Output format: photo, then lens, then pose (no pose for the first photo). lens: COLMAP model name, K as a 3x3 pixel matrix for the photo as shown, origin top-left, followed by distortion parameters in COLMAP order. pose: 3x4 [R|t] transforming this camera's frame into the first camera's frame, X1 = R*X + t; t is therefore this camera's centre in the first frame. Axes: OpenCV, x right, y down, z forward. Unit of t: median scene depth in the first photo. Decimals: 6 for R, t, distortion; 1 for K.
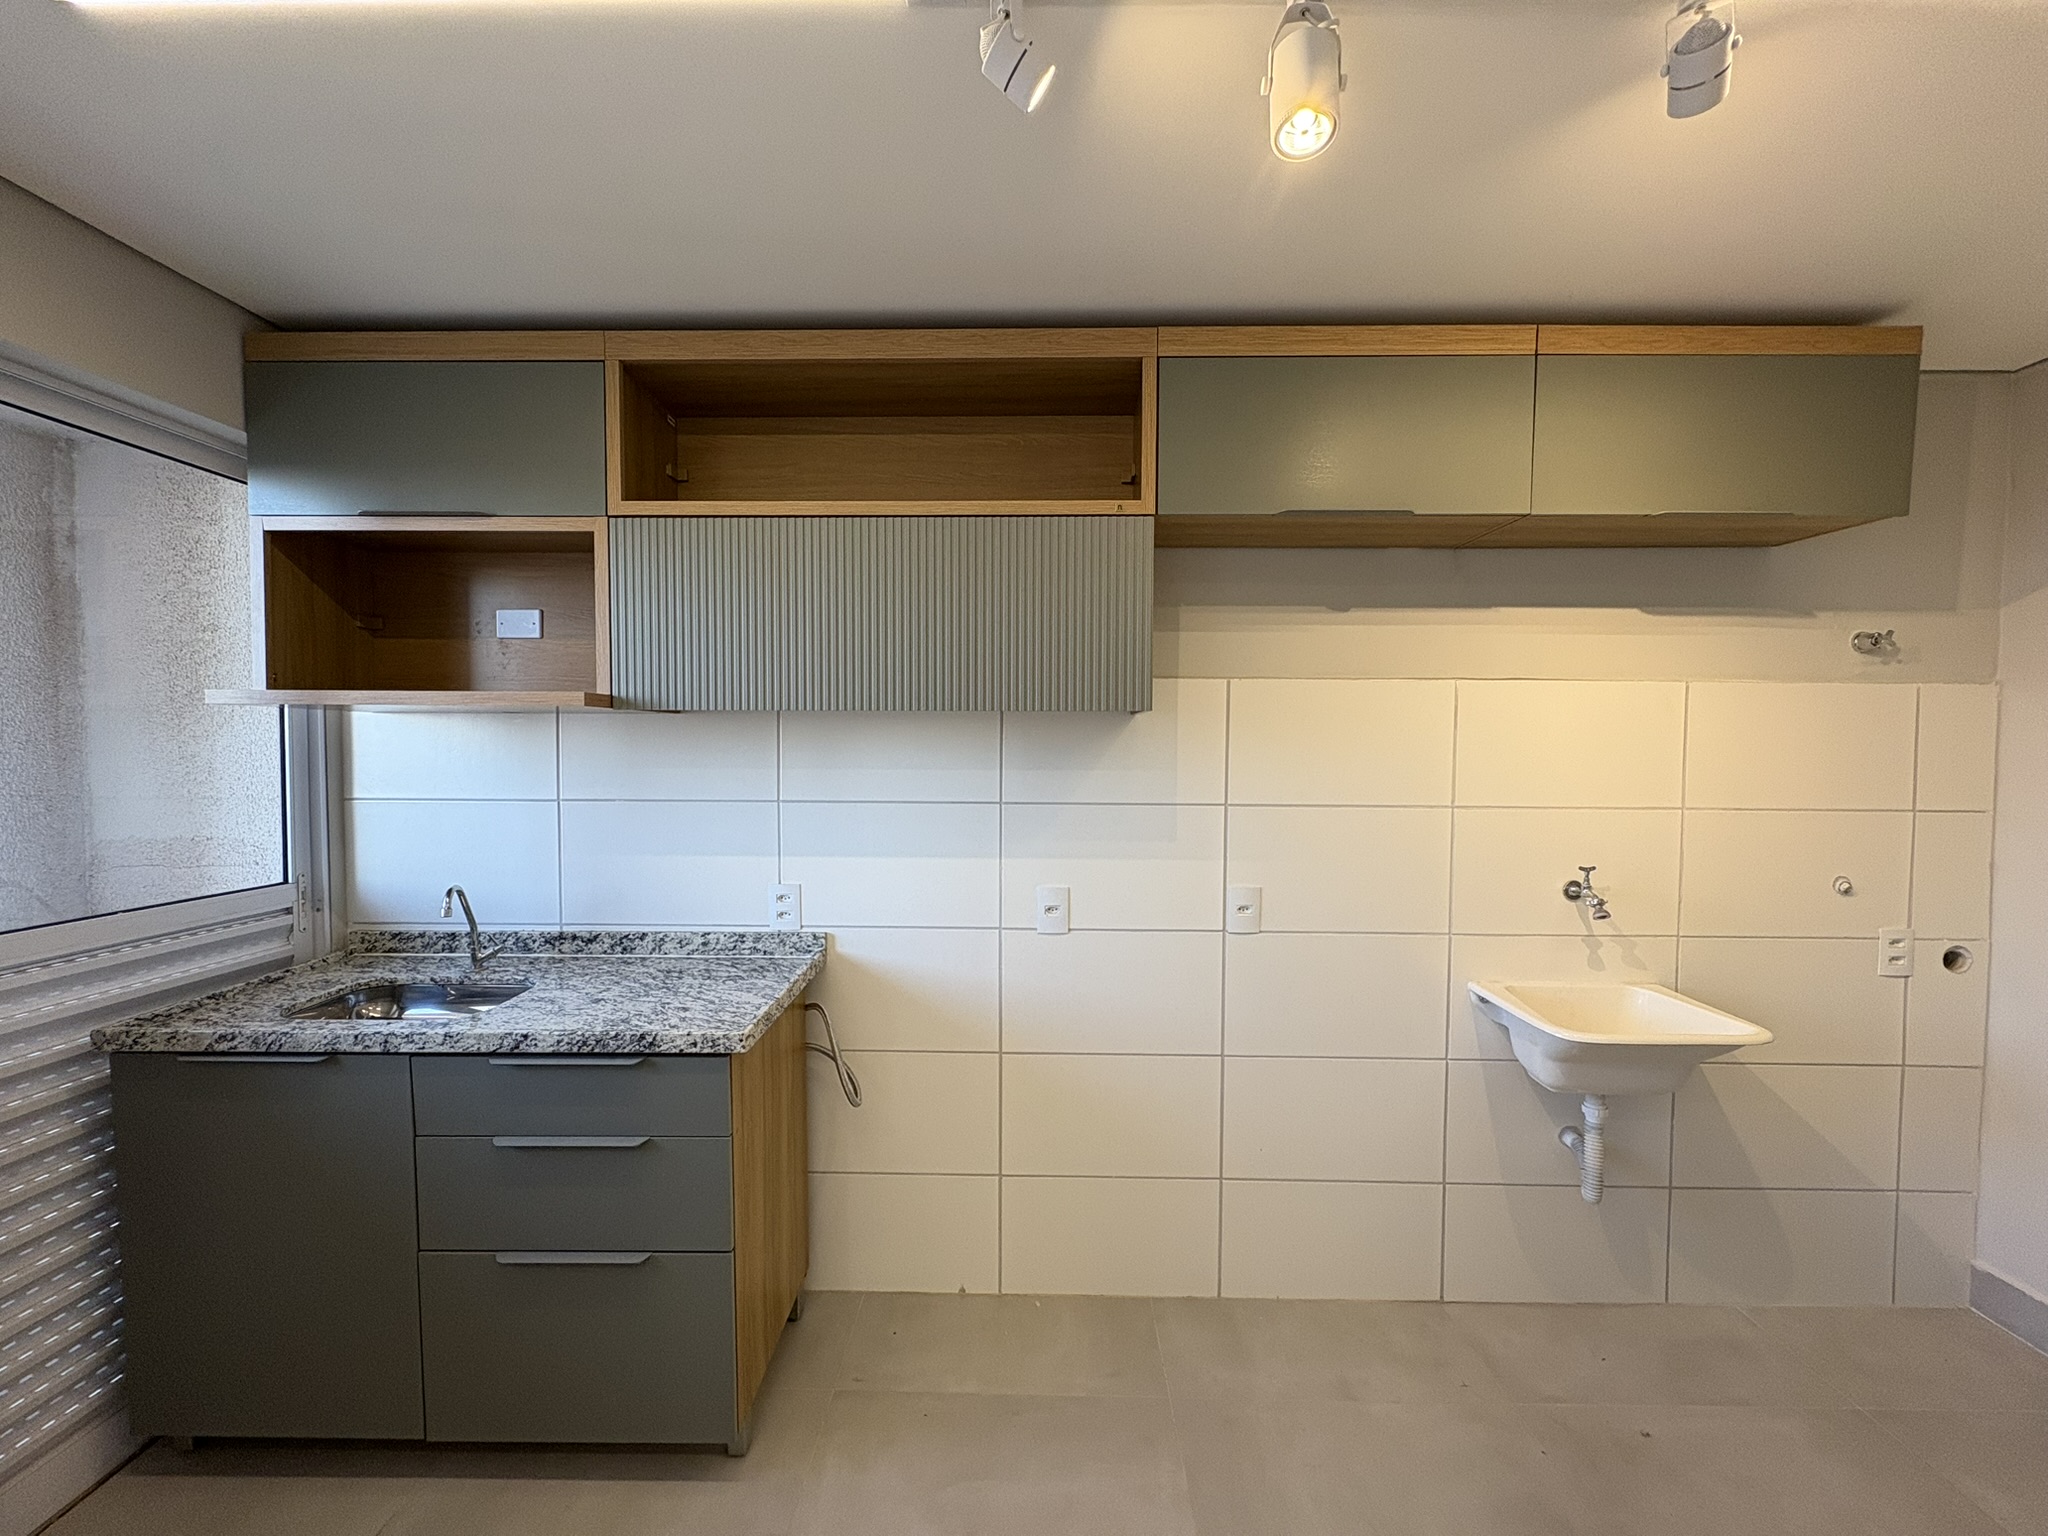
lens RADIAL K [[816.5, 0, 1024.0], [0, 816.5, 768.0], [0, 0, 1]] dist [-0.000350, 0.000010]
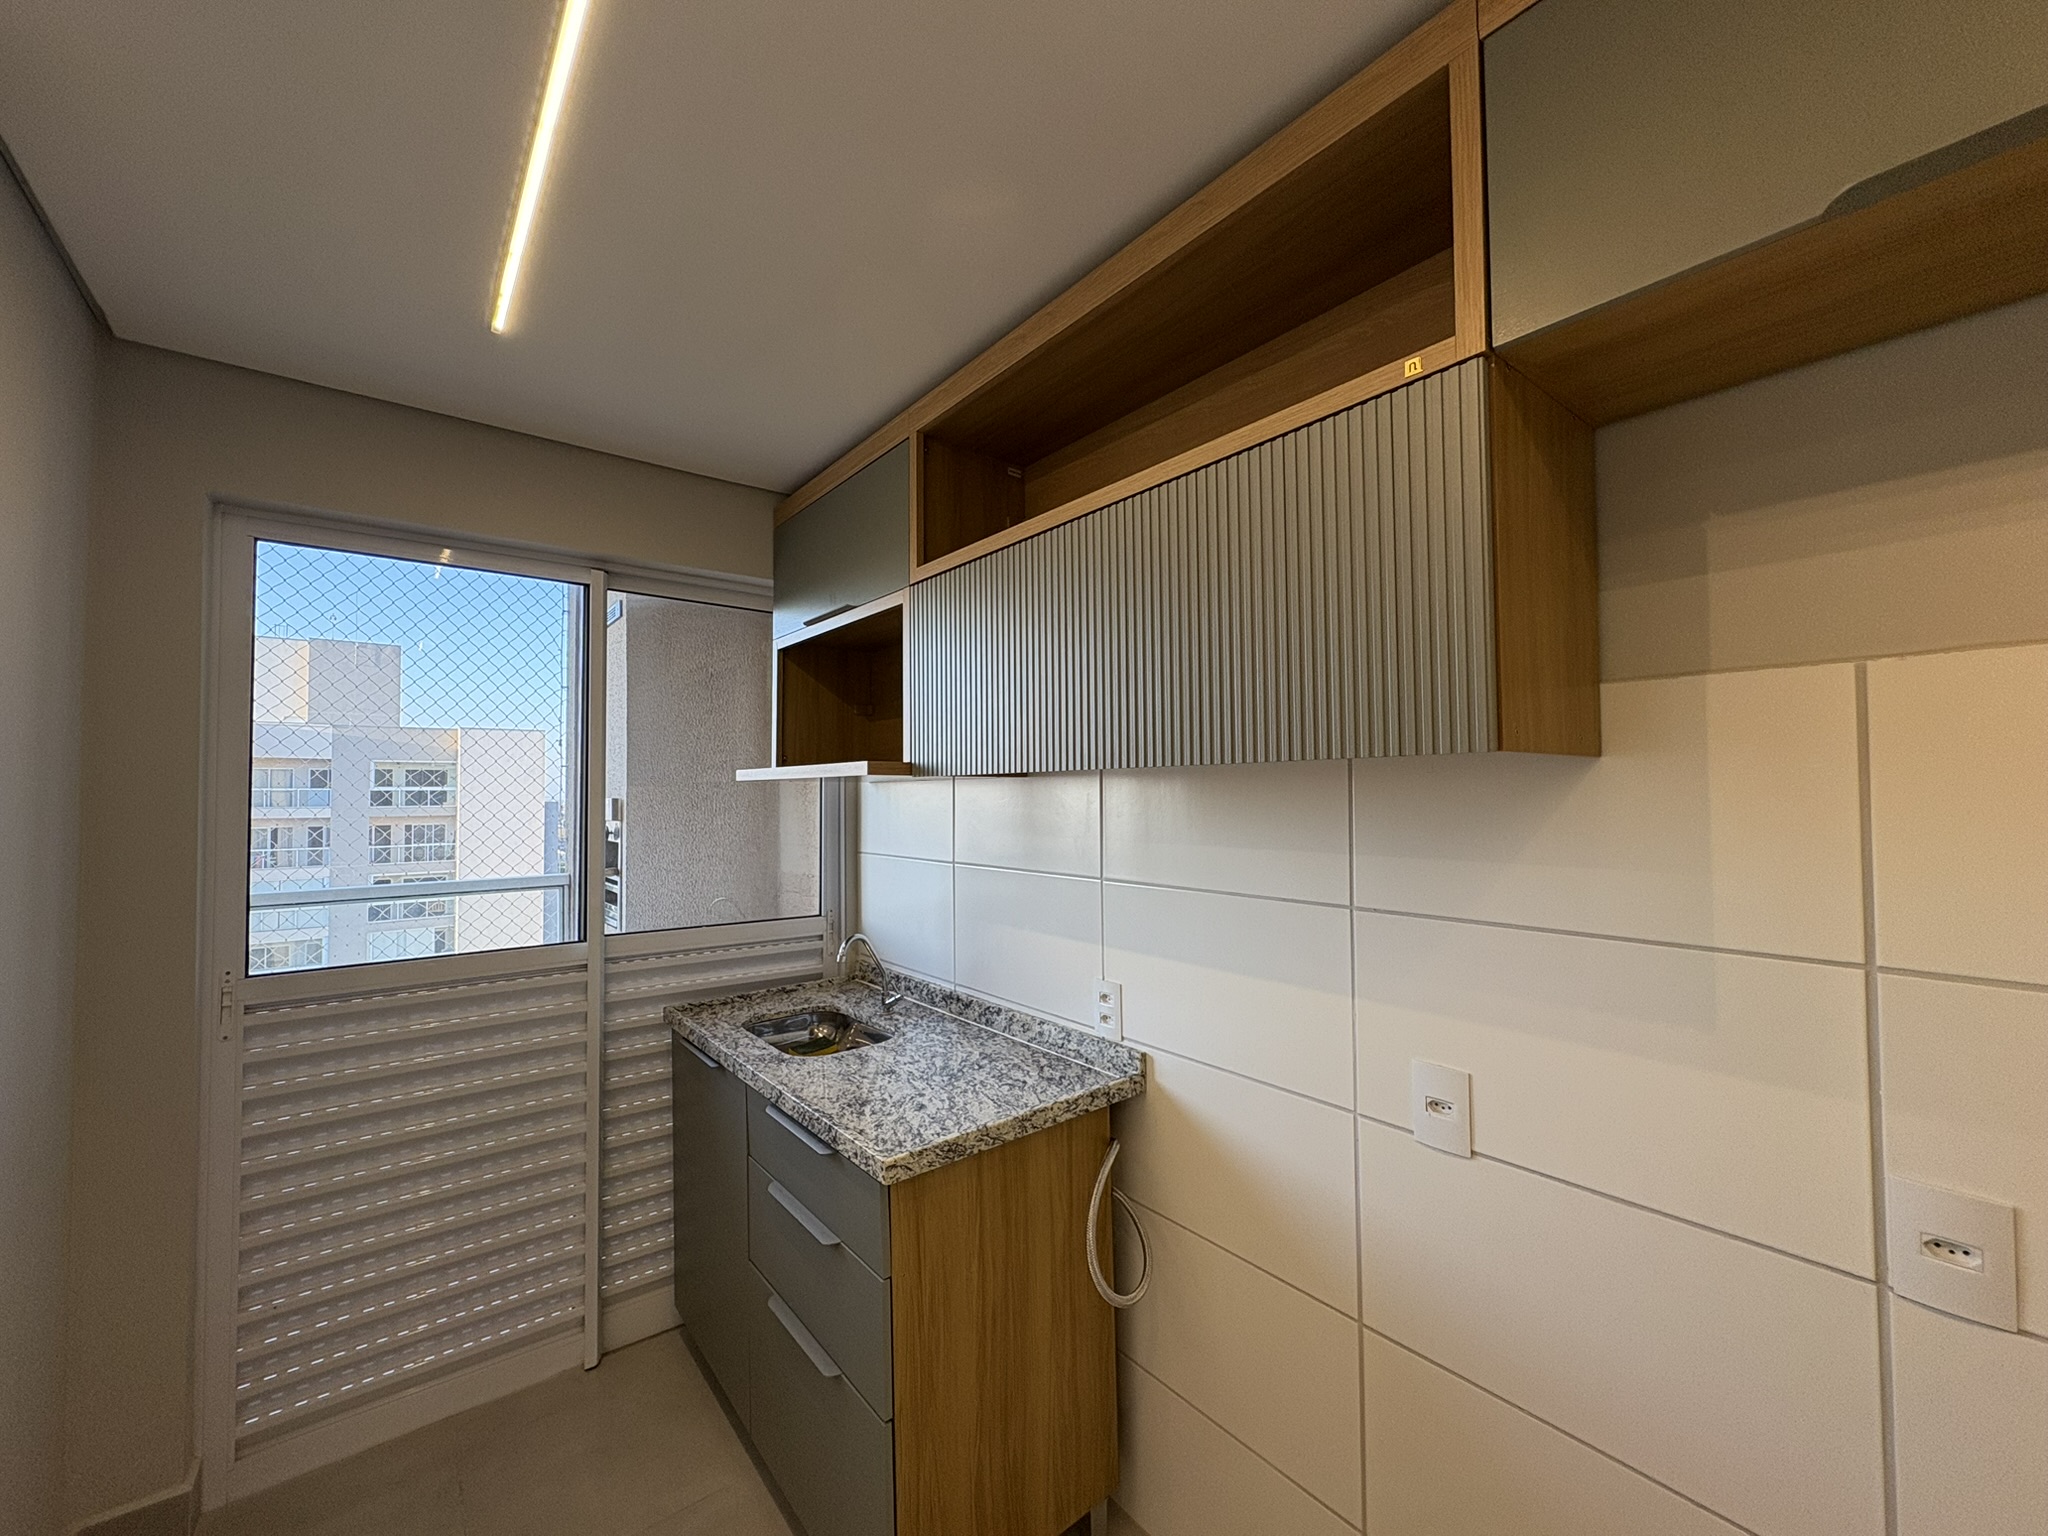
lens RADIAL K [[816.5, 0, 1024.0], [0, 816.5, 768.0], [0, 0, 1]] dist [-0.000350, 0.000010]
pose [[0.631060, -0.033029, -0.775030, 0.304317], [-0.014635, 0.998408, -0.054465, -0.026260], [0.775596, 0.045713, 0.629572, 0.416899]]
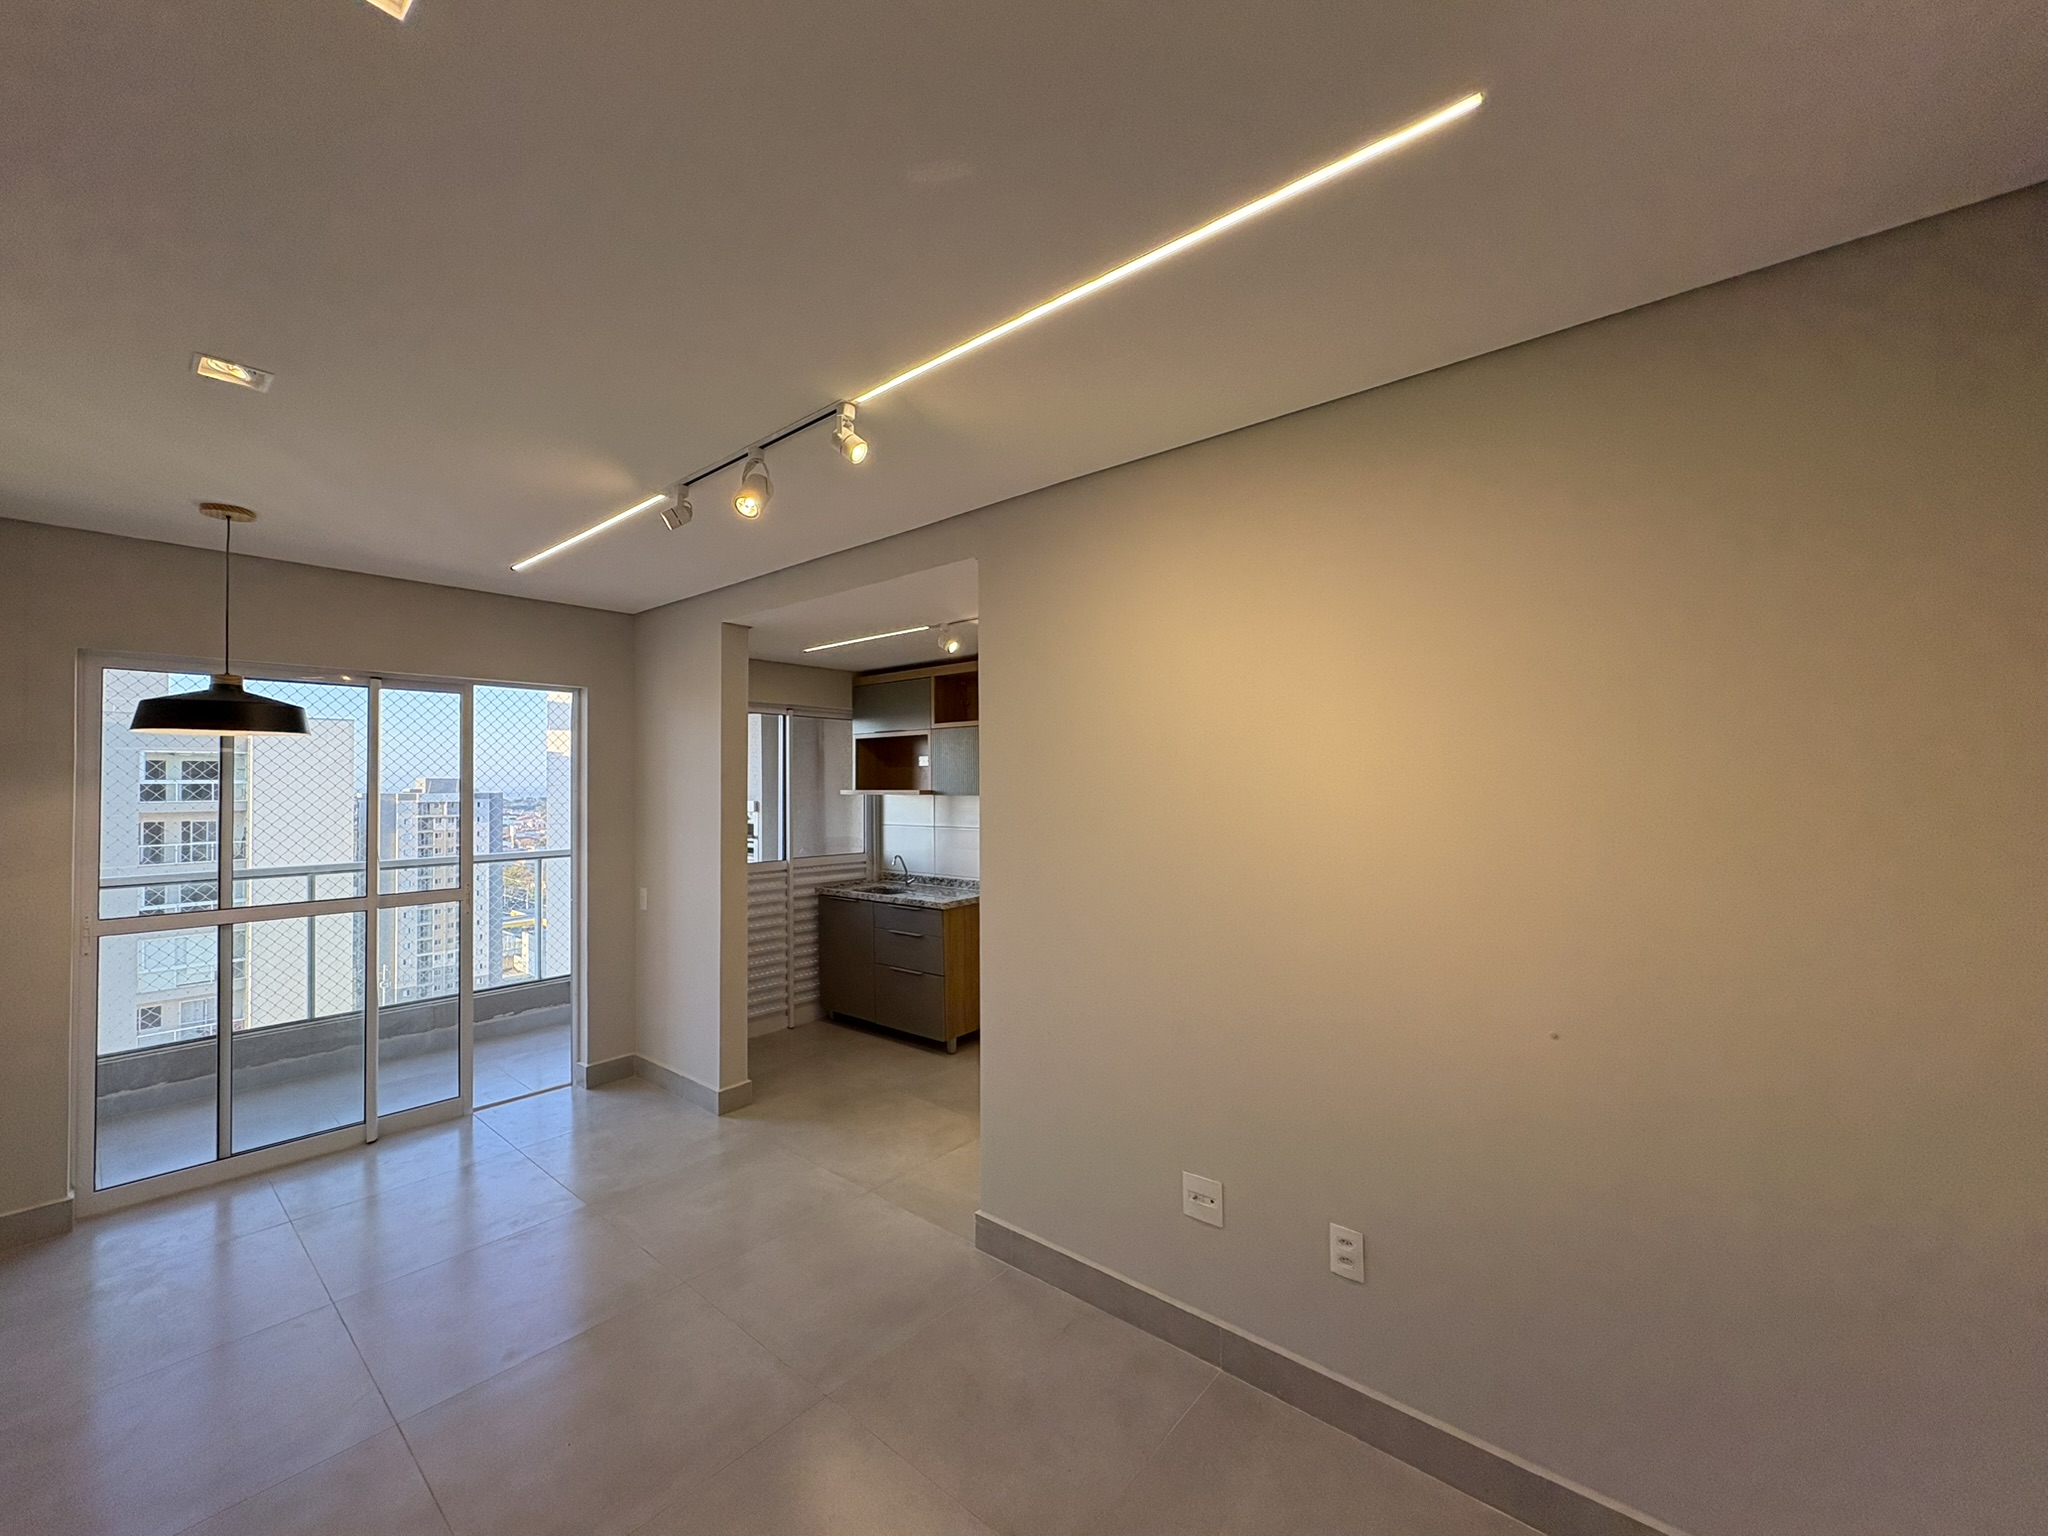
lens RADIAL K [[816.5, 0, 1024.0], [0, 816.5, 768.0], [0, 0, 1]] dist [-0.000350, 0.000010]
pose [[0.771083, -0.021698, -0.636365, 1.376584], [-0.009815, 0.998895, -0.045951, -0.033939], [0.636659, 0.041678, 0.770019, -0.884669]]
